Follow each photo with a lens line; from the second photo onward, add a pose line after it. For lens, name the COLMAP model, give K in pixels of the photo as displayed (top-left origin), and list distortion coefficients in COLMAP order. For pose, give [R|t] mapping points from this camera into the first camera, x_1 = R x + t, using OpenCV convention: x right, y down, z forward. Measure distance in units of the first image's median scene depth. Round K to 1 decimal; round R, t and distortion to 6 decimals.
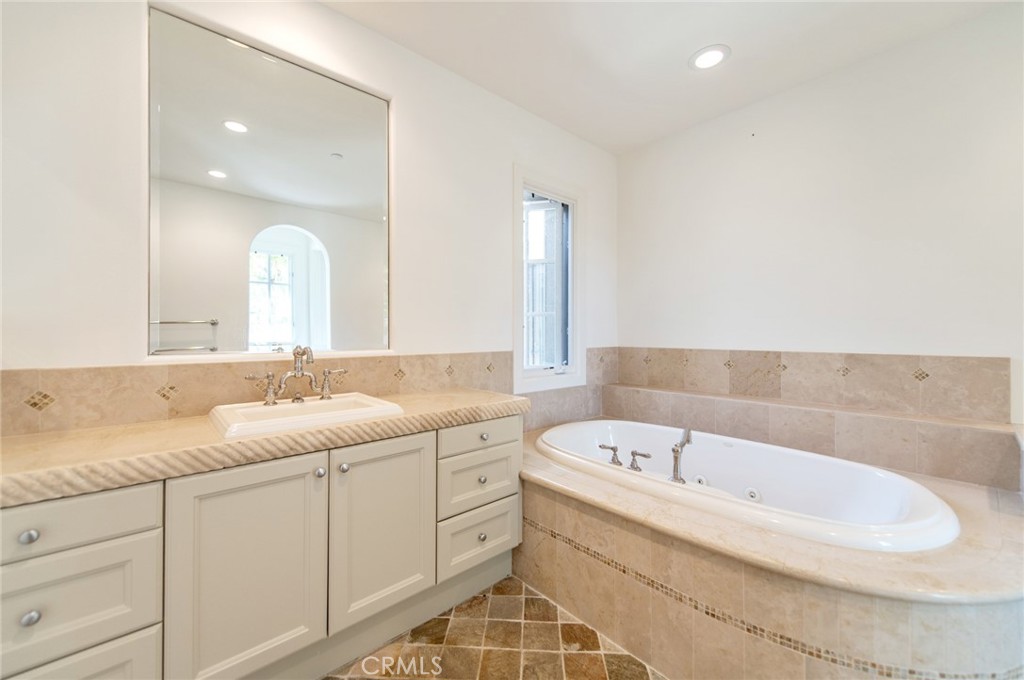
lens RADIAL K [[399.3, 0, 510.9], [0, 399.3, 340.6], [0, 0, 1]] dist [0.002358, 0.000336]
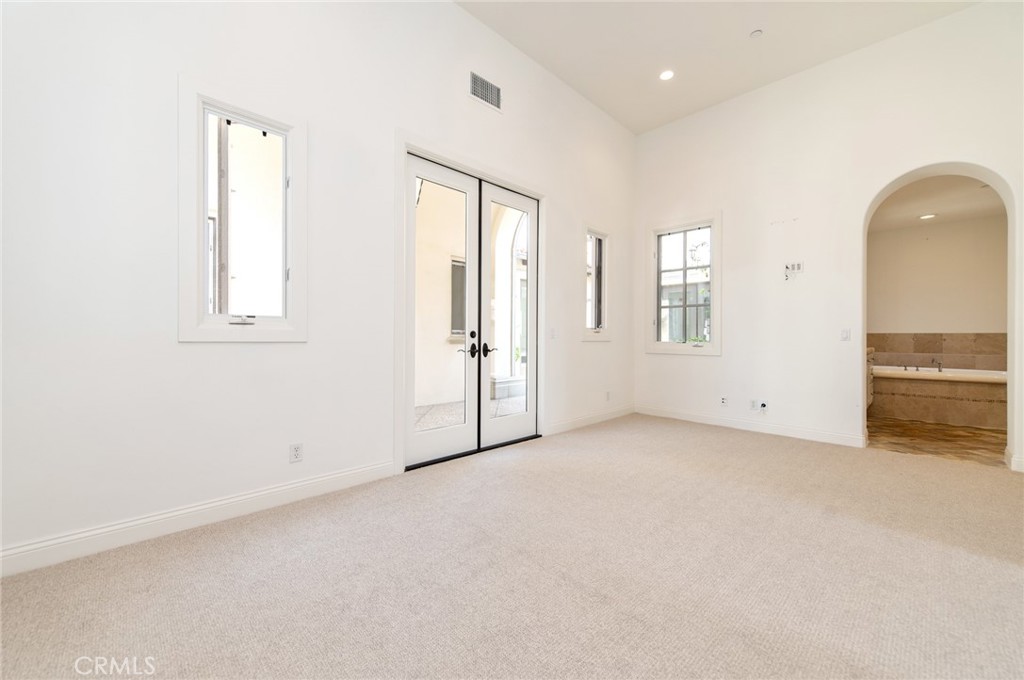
lens RADIAL K [[399.3, 0, 507.5], [0, 399.3, 339.1], [0, 0, 1]] dist [0.002358, 0.000336]
pose [[0.999225, 0.001084, 0.039349, -2.652289], [-0.000541, 0.999904, -0.013811, 0.127657], [-0.039360, 0.013779, 0.999130, -1.686322]]
